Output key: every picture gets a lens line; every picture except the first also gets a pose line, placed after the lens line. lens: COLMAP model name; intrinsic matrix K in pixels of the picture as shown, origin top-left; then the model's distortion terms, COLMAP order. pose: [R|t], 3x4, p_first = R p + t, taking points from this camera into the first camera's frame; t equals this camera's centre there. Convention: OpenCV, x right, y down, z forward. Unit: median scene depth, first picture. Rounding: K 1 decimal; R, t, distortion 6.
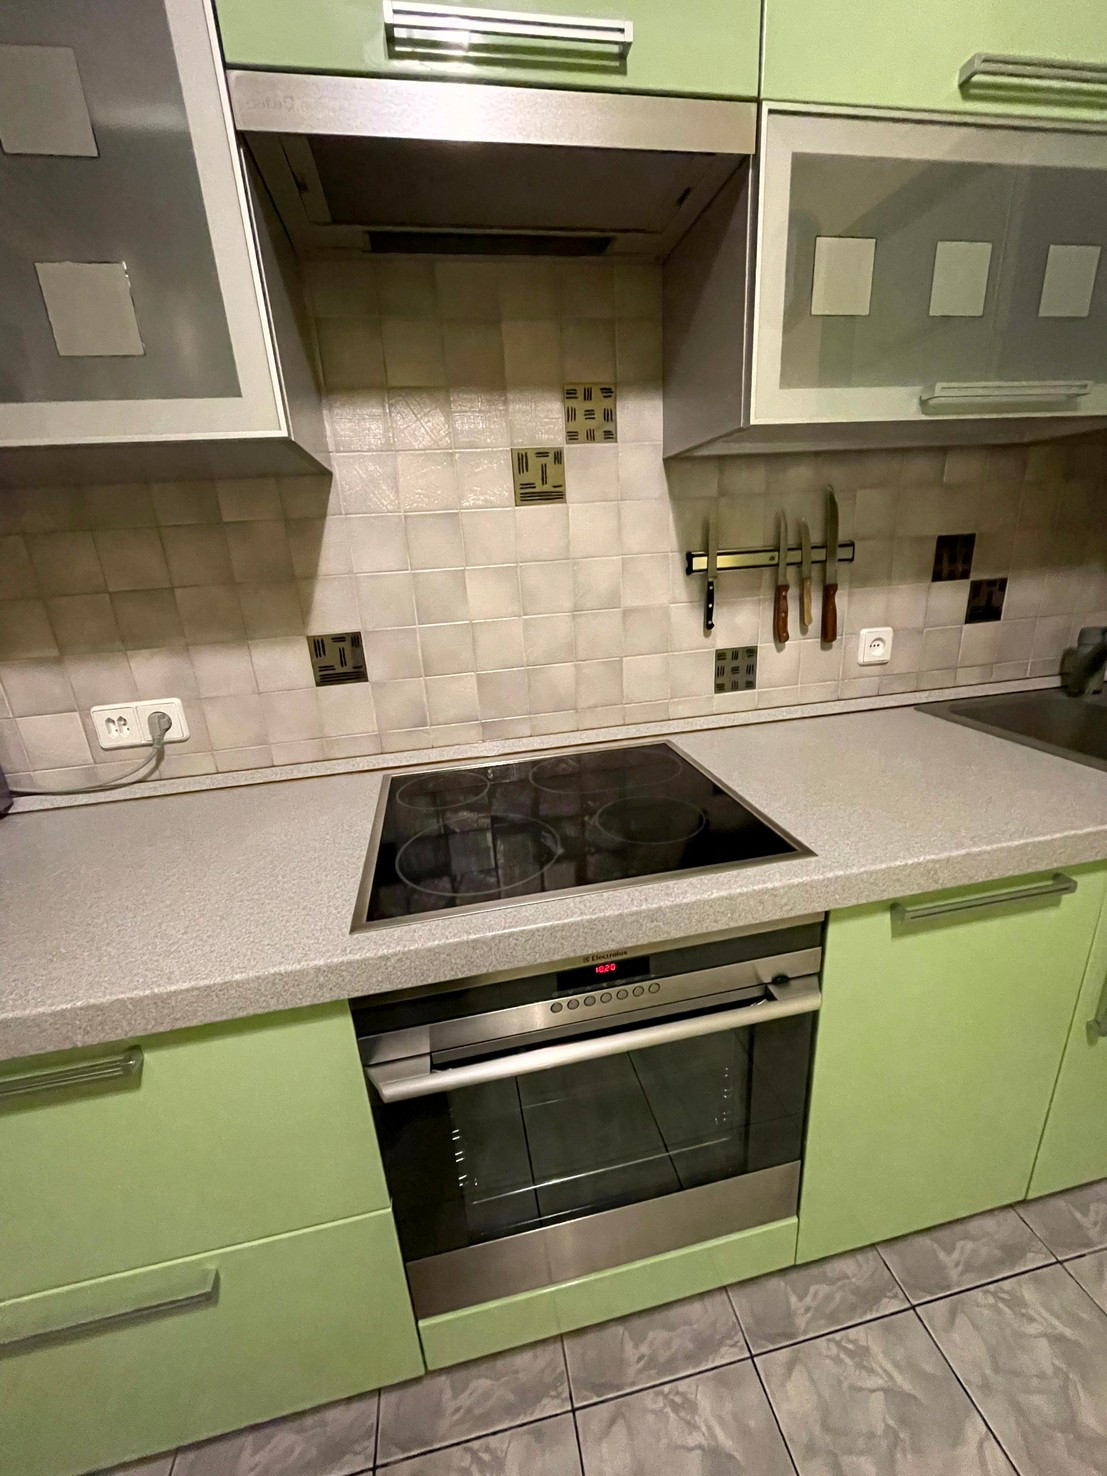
lens RADIAL K [[592.6, 0, 558.7], [0, 592.6, 737.0], [0, 0, 1]] dist [-0.003434, -0.000081]
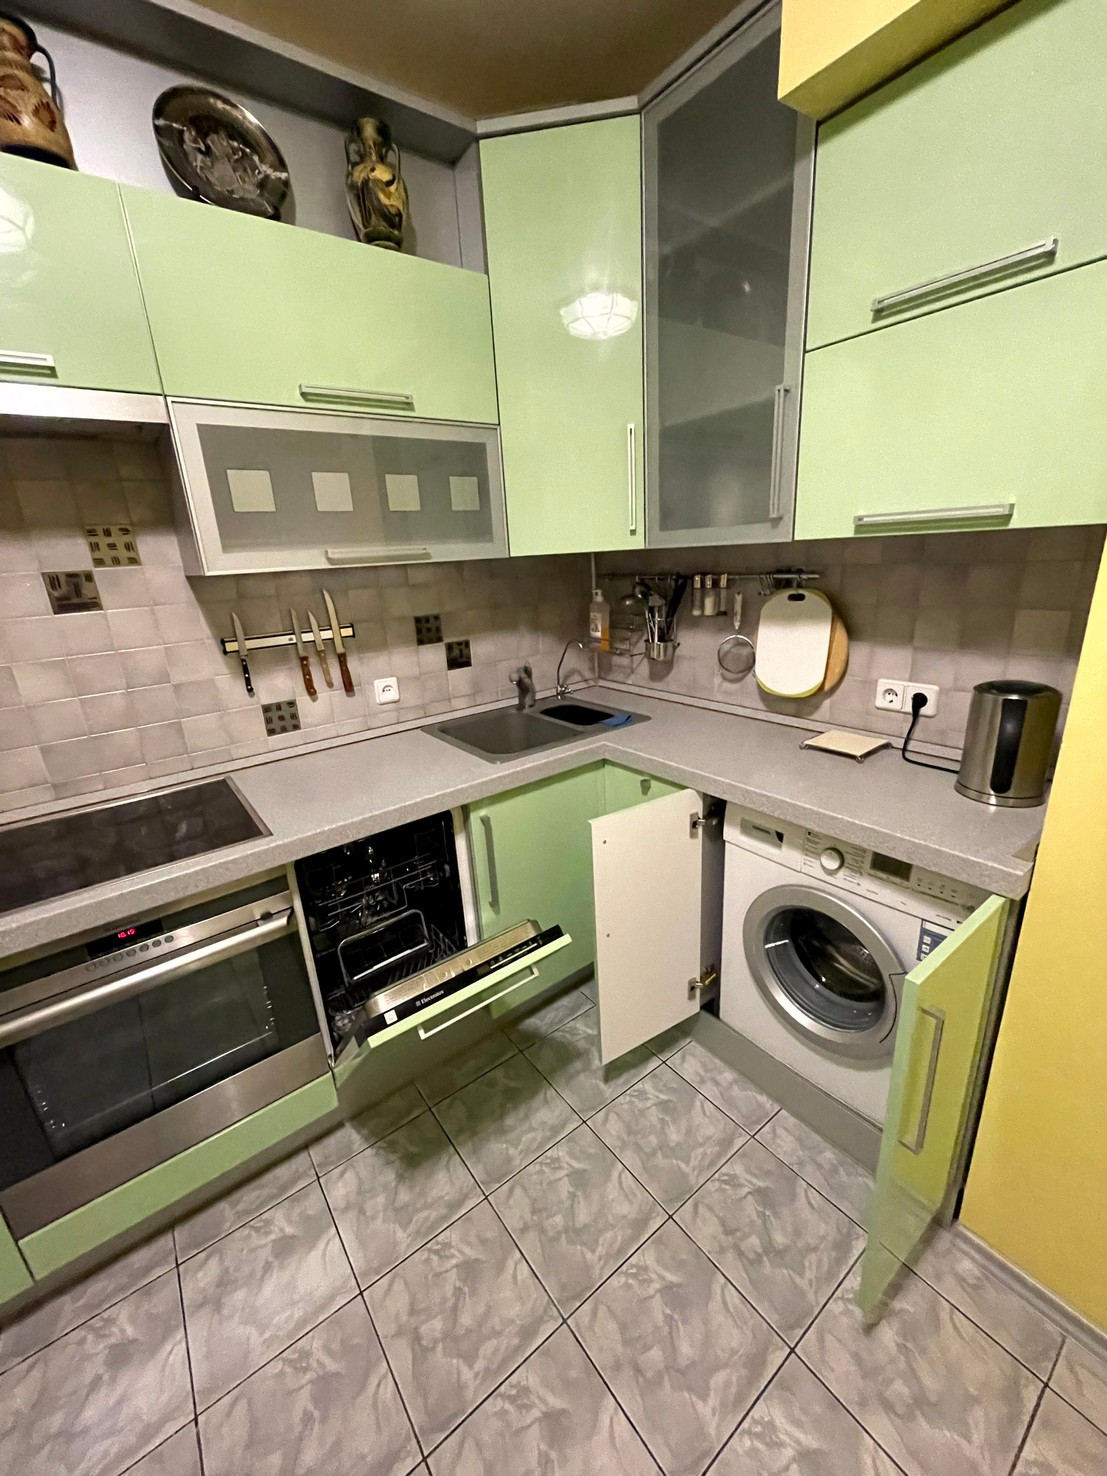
lens RADIAL K [[592.6, 0, 555.2], [0, 592.6, 736.1], [0, 0, 1]] dist [-0.003434, -0.000081]
pose [[0.897863, -0.121964, 0.423045, 0.306120], [0.136779, 0.990590, -0.004710, 0.024562], [-0.418490, 0.062092, 0.906096, -0.559938]]
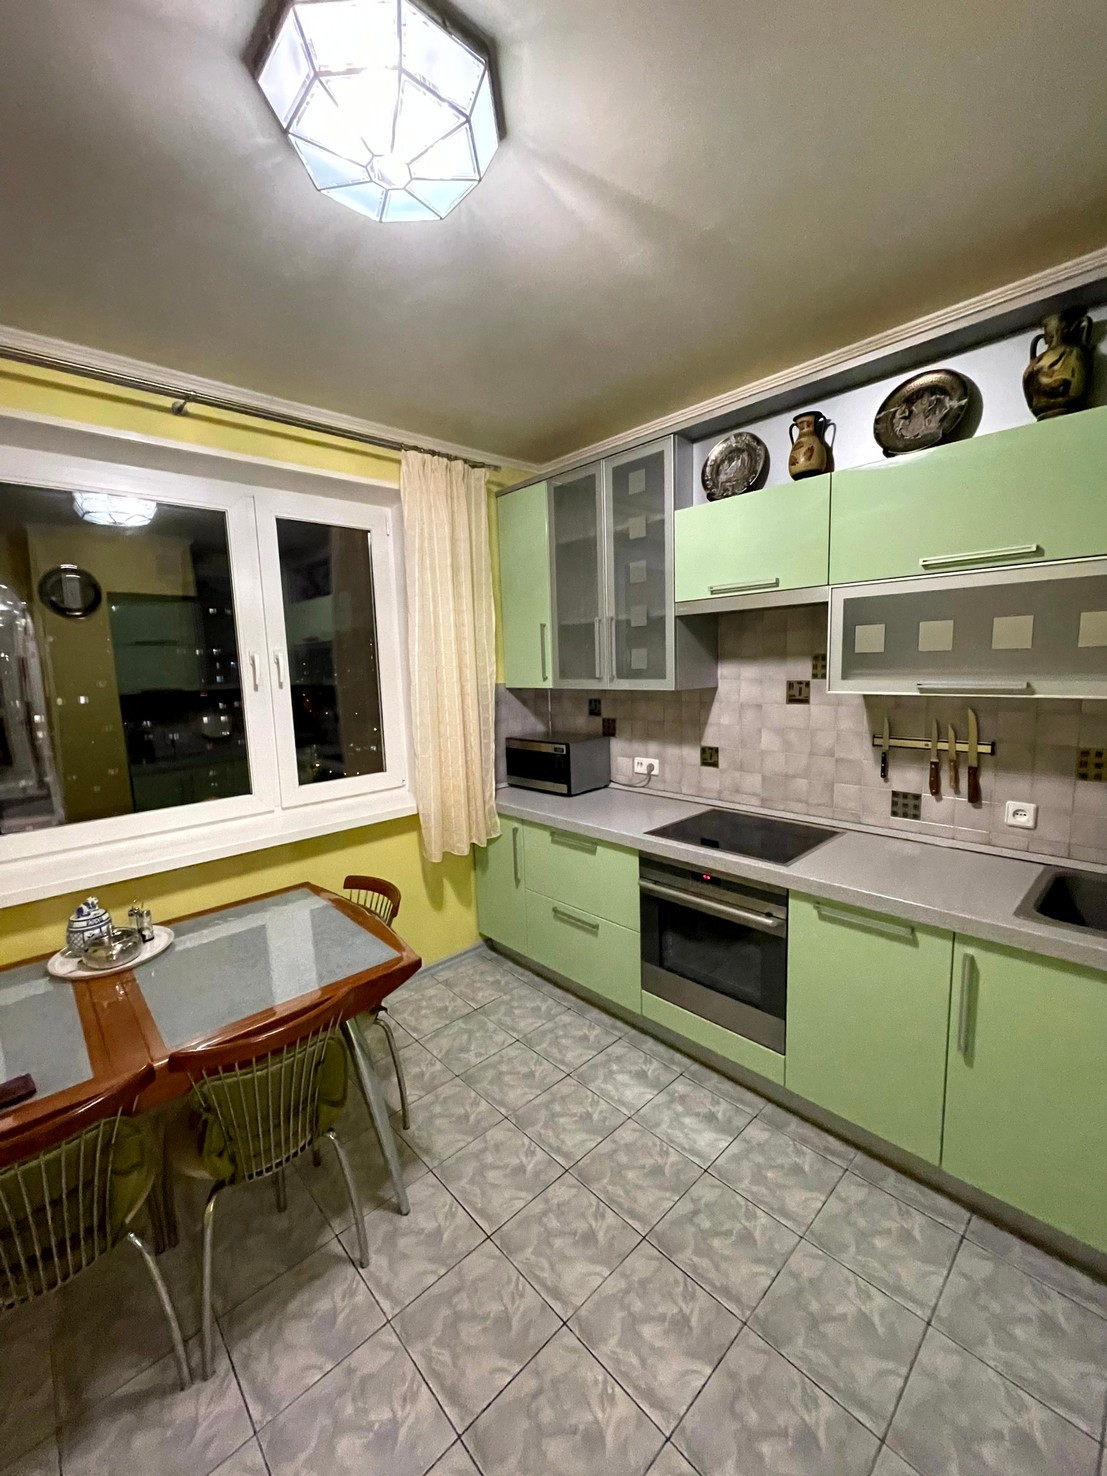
lens RADIAL K [[592.6, 0, 554.9], [0, 592.6, 736.4], [0, 0, 1]] dist [-0.003434, -0.000081]
pose [[0.534786, 0.150385, -0.831497, 1.224516], [-0.258648, 0.965936, 0.008348, -0.064043], [0.804428, 0.210600, 0.555466, -0.829739]]
